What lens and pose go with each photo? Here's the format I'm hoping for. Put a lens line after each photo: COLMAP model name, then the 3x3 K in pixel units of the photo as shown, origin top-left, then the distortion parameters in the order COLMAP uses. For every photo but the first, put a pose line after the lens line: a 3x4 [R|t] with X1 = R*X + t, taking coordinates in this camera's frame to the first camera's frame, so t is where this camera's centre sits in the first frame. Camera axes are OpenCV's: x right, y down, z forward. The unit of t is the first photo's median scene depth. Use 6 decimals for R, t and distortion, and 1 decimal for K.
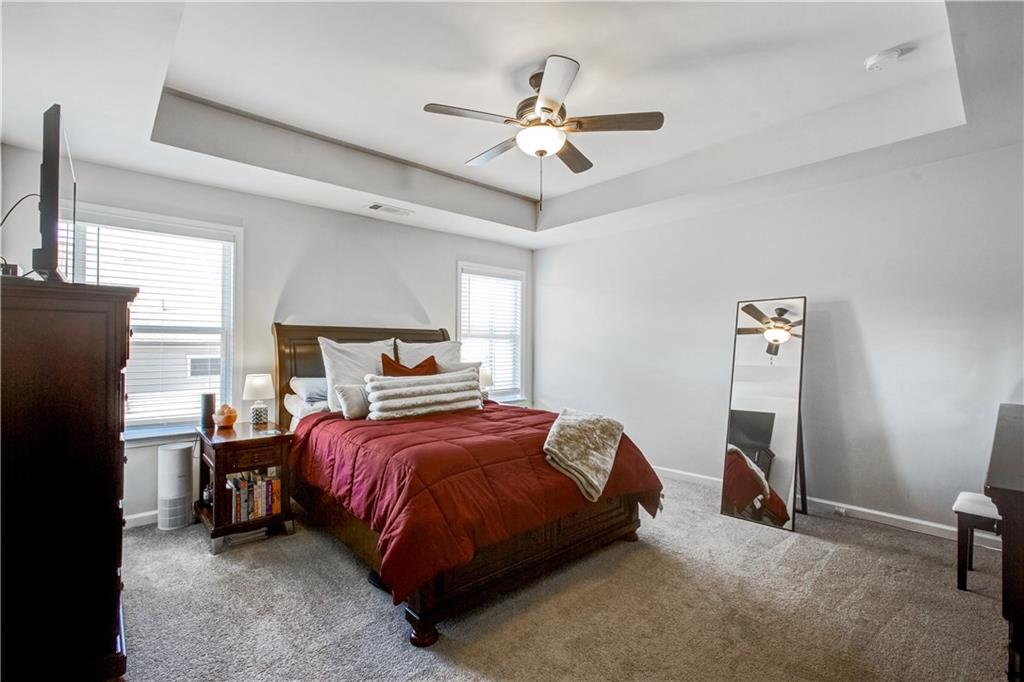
lens RADIAL K [[465.0, 0, 510.7], [0, 465.0, 338.3], [0, 0, 1]] dist [-0.036035, 0.022077]
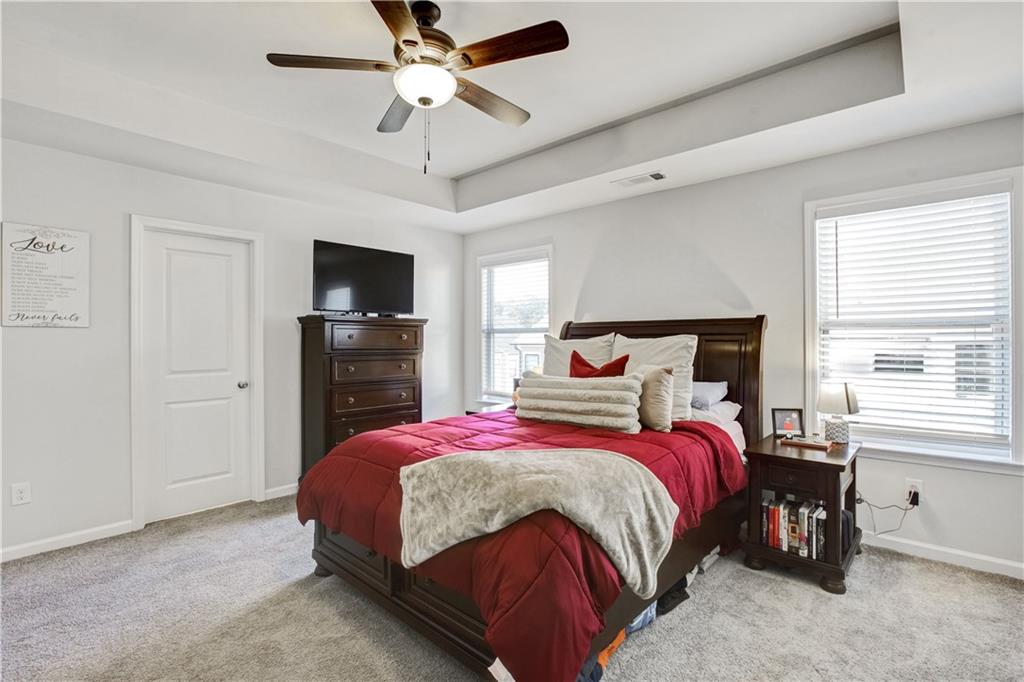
lens RADIAL K [[465.0, 0, 510.7], [0, 465.0, 338.3], [0, 0, 1]] dist [-0.036035, 0.022077]
pose [[0.106740, -0.004730, -0.994276, 0.577497], [0.022404, 0.999746, -0.002350, 0.007158], [0.994035, -0.022025, 0.106819, 0.700361]]
